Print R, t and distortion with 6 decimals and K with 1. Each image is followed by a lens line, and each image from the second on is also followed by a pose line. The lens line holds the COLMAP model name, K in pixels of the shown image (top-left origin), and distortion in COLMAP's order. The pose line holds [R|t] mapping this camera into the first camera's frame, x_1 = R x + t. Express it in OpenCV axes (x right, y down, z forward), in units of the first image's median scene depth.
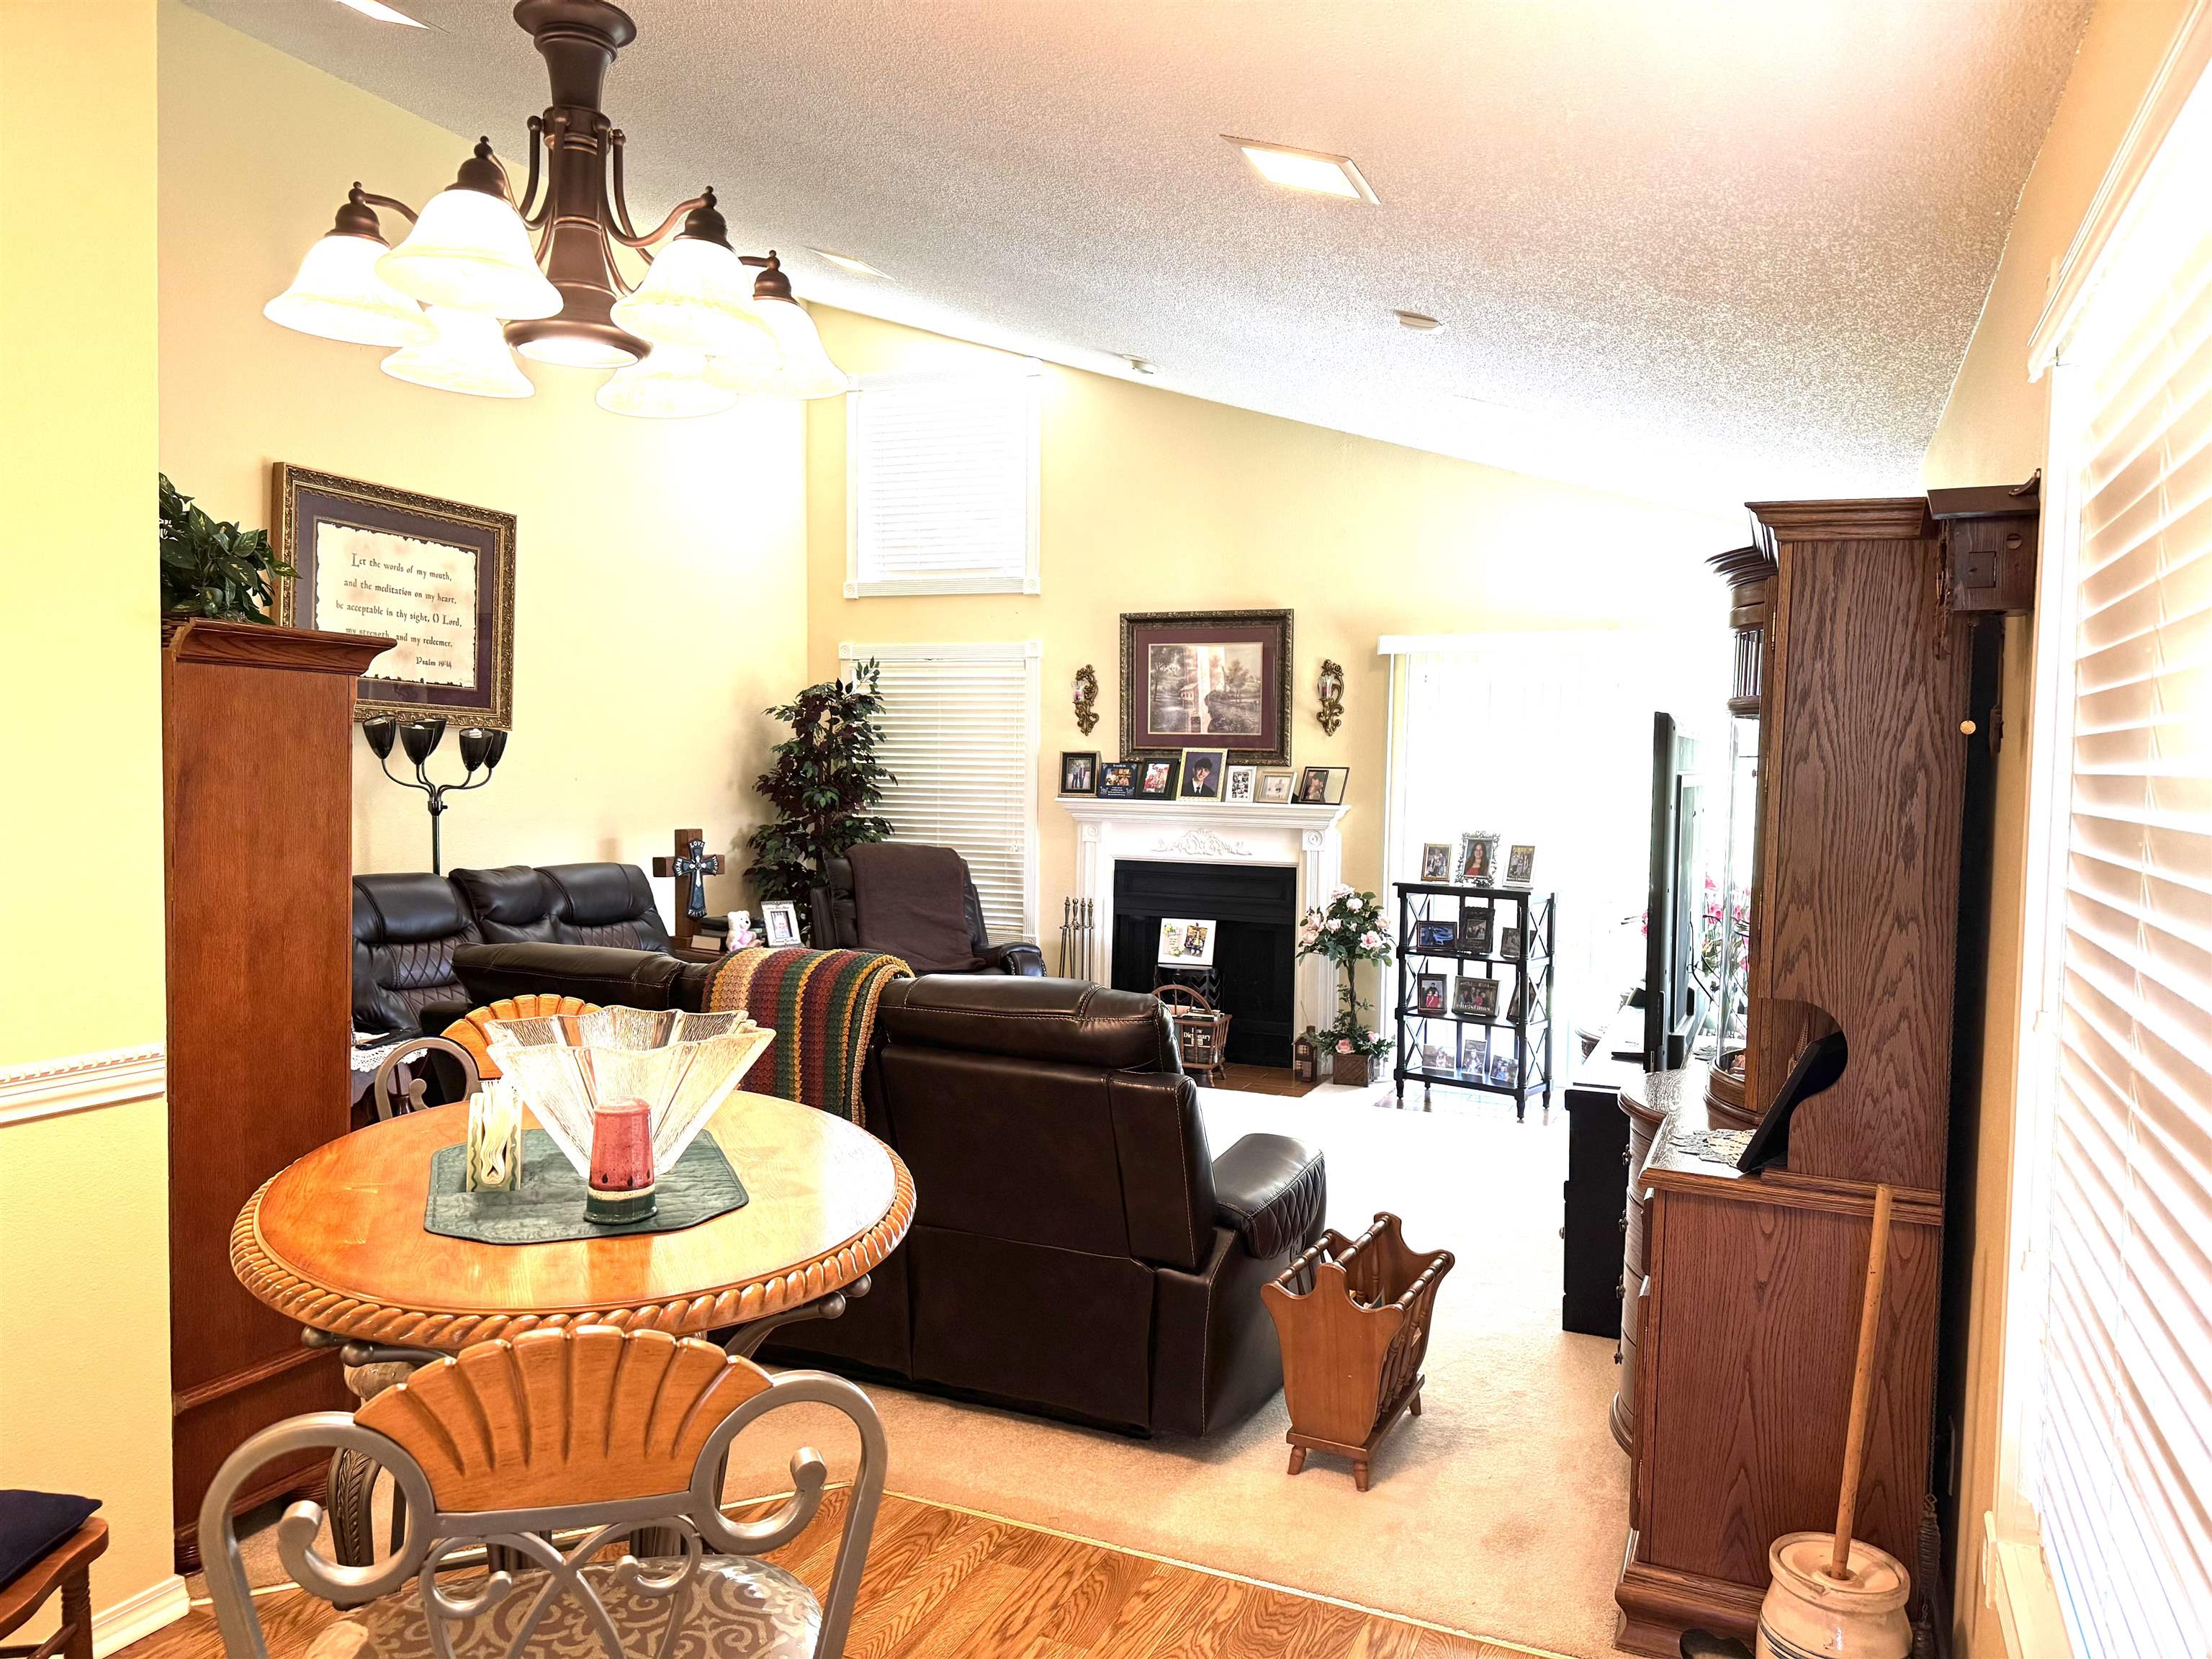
lens RADIAL K [[1540.0, 0, 1112.2], [0, 1540.0, 809.8], [0, 0, 1]] dist [0.115090, -0.158771]
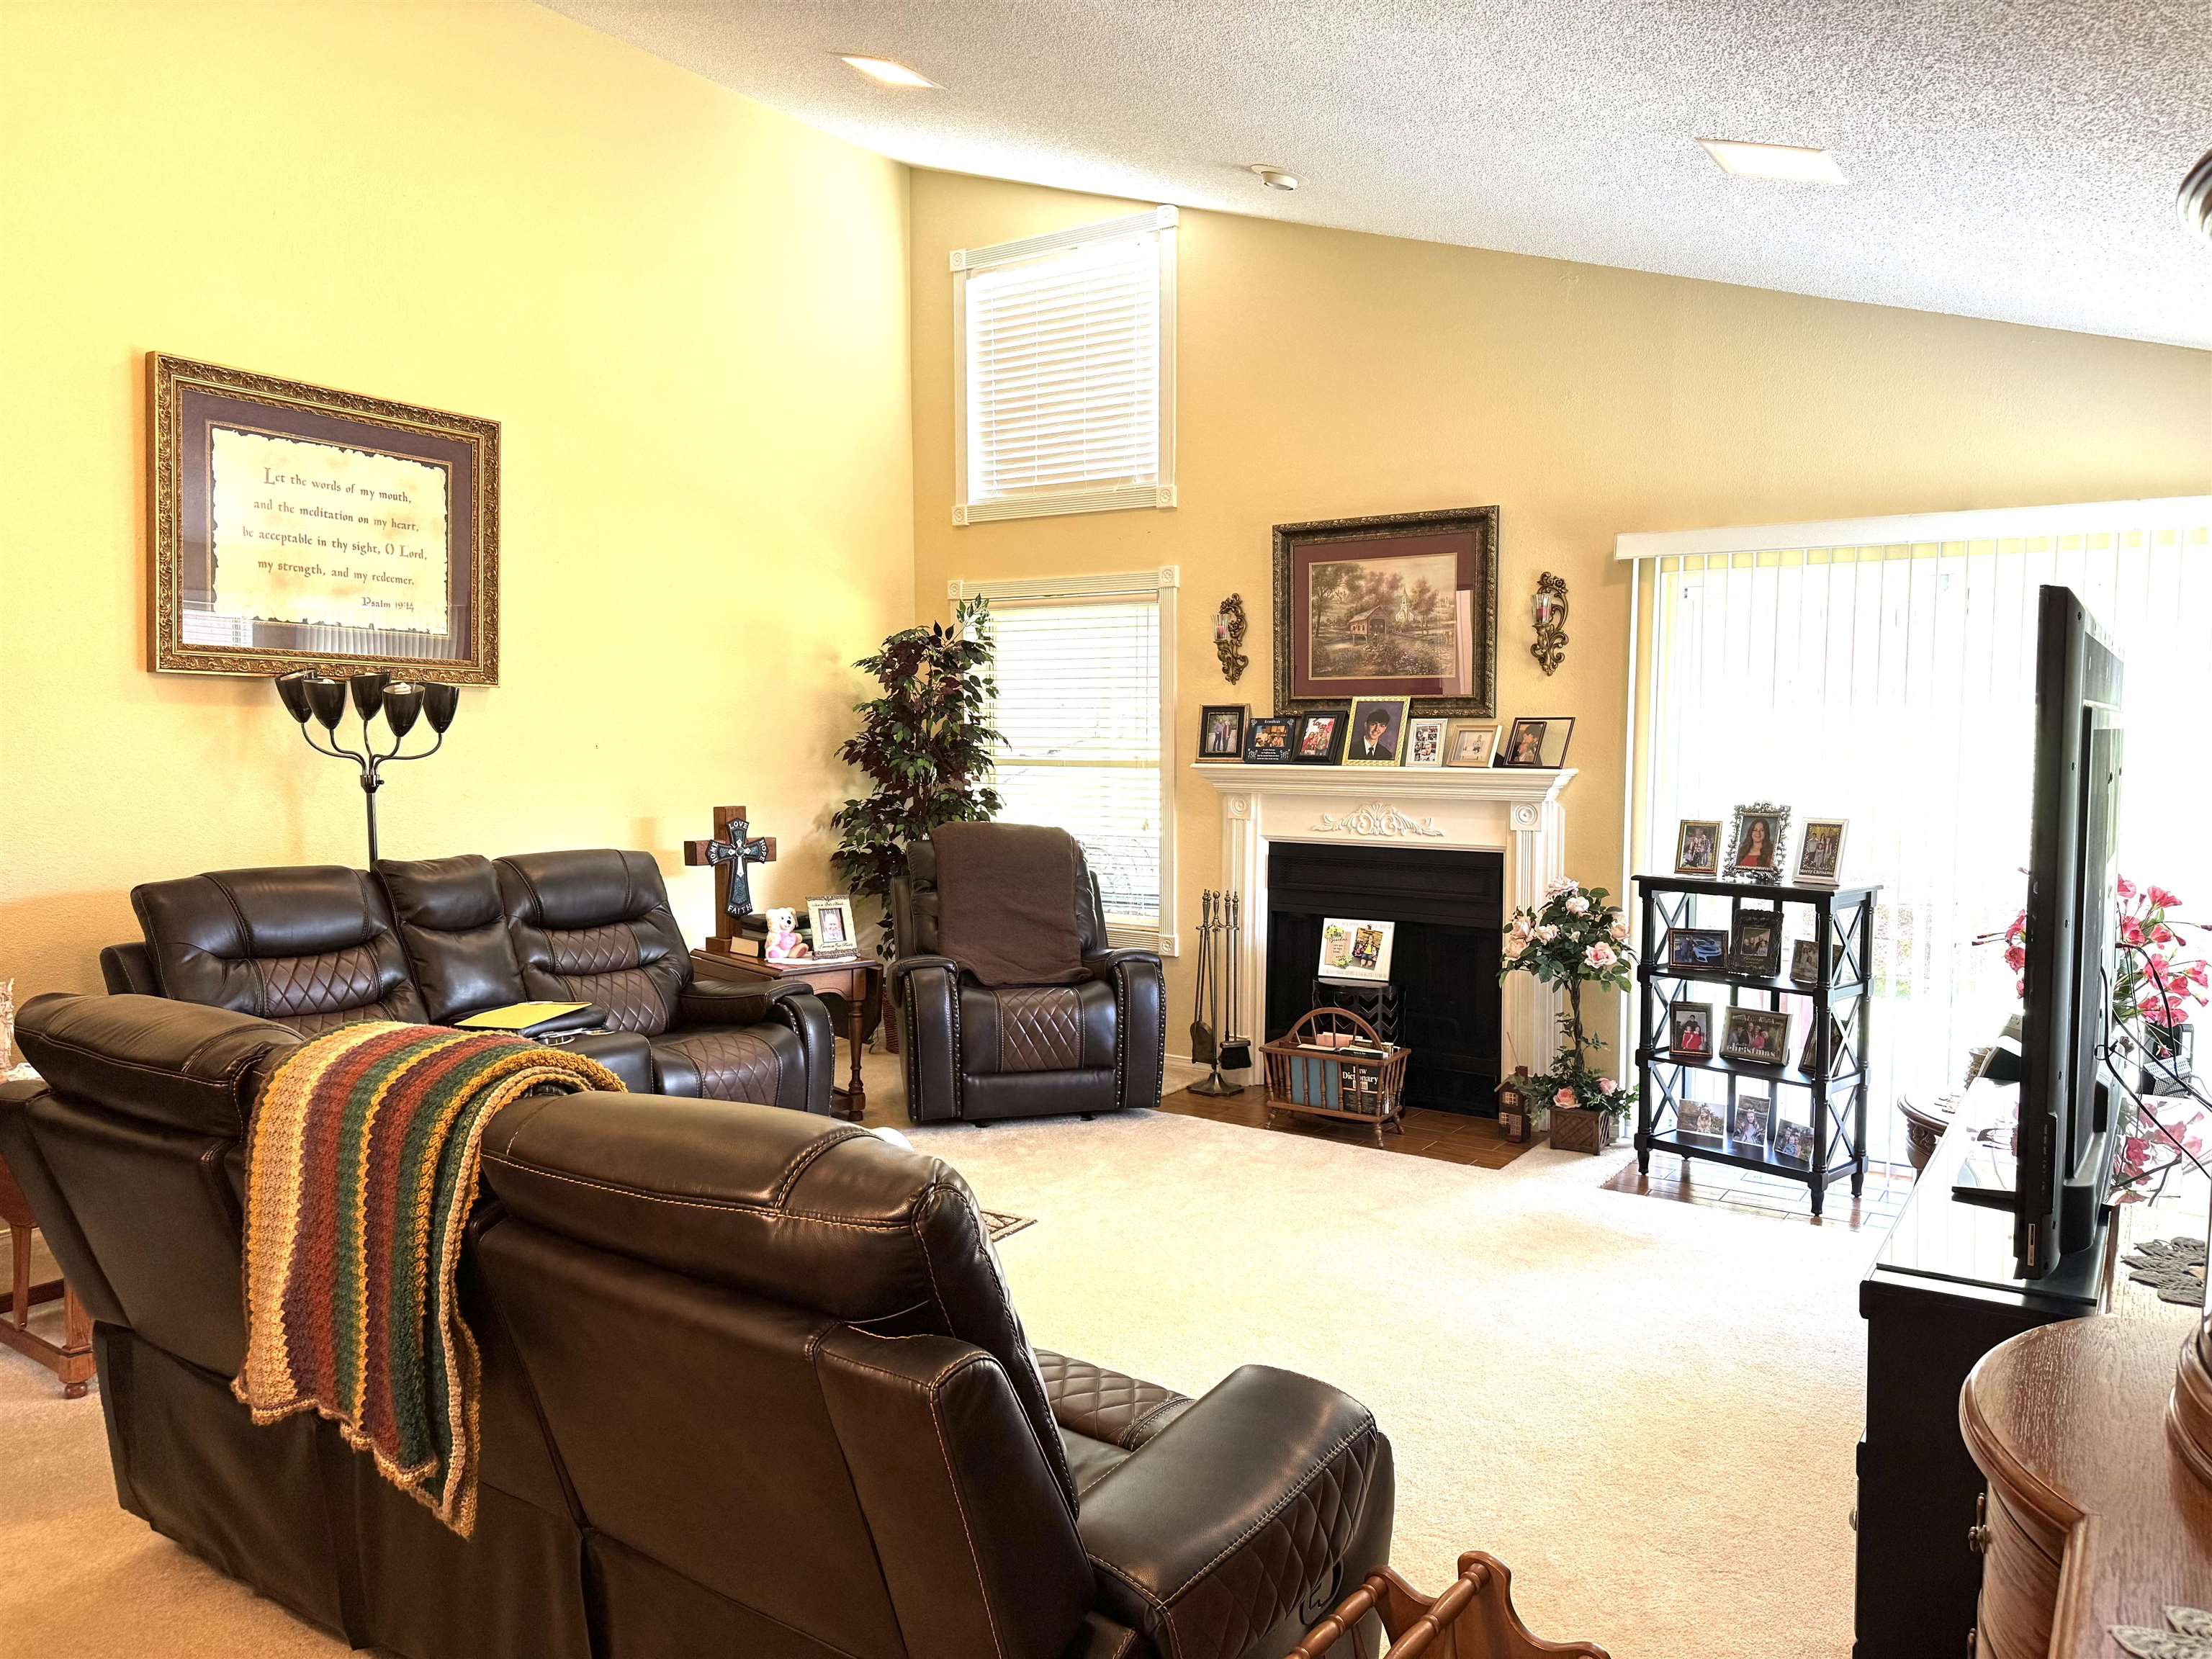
lens RADIAL K [[1540.0, 0, 1112.2], [0, 1540.0, 809.8], [0, 0, 1]] dist [0.115090, -0.158771]
pose [[0.982715, -0.005491, -0.185043, 0.075572], [0.009176, 0.999776, 0.019066, 0.000460], [0.184897, -0.020434, 0.982545, 0.236601]]
